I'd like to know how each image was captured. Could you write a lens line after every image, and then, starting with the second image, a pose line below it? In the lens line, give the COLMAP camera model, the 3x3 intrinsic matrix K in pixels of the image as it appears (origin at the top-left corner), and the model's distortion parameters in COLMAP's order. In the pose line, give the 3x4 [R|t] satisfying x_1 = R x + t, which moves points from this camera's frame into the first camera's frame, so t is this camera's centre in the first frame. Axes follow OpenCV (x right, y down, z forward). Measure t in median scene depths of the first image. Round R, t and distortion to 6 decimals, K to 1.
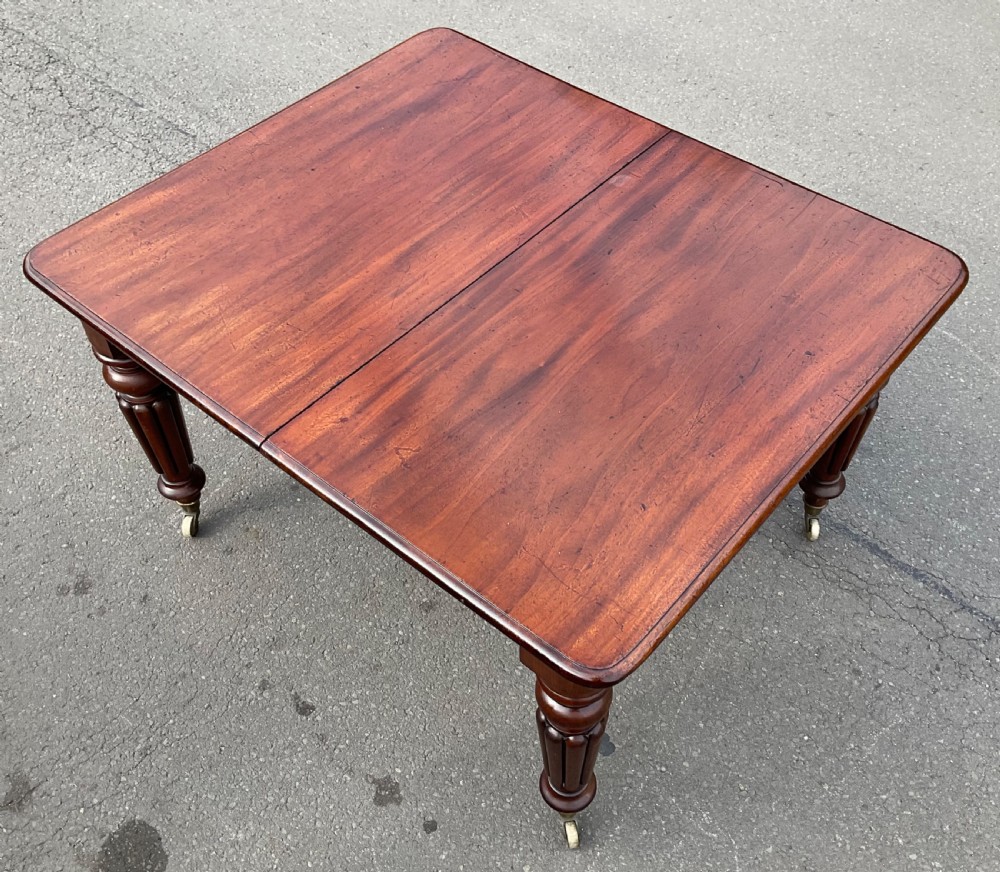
lens RADIAL K [[1052.2, 0, 500.9], [0, 1052.2, 416.1], [0, 0, 1]] dist [0.150491, -0.309770]
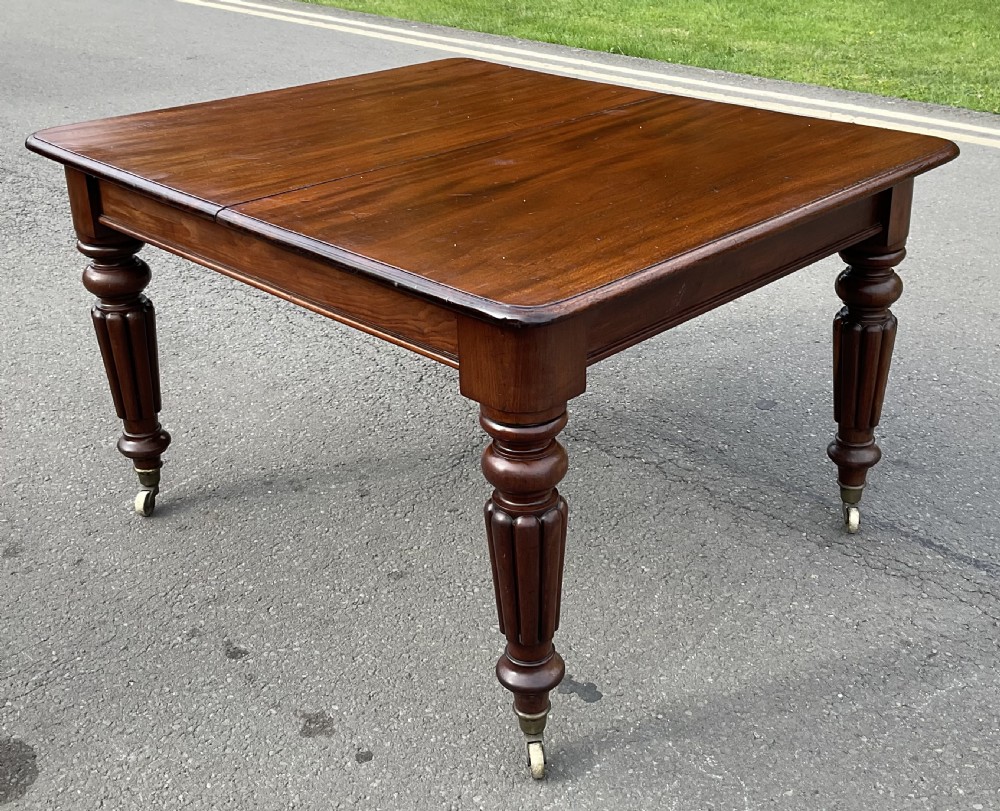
lens RADIAL K [[1210.1, 0, 512.6], [0, 1210.1, 317.4], [0, 0, 1]] dist [0.153597, -0.318825]
pose [[0.997272, 0.018707, -0.071408, 0.100076], [-0.047842, 0.900481, -0.432256, 0.457218], [0.056215, 0.434493, 0.898919, 0.029713]]
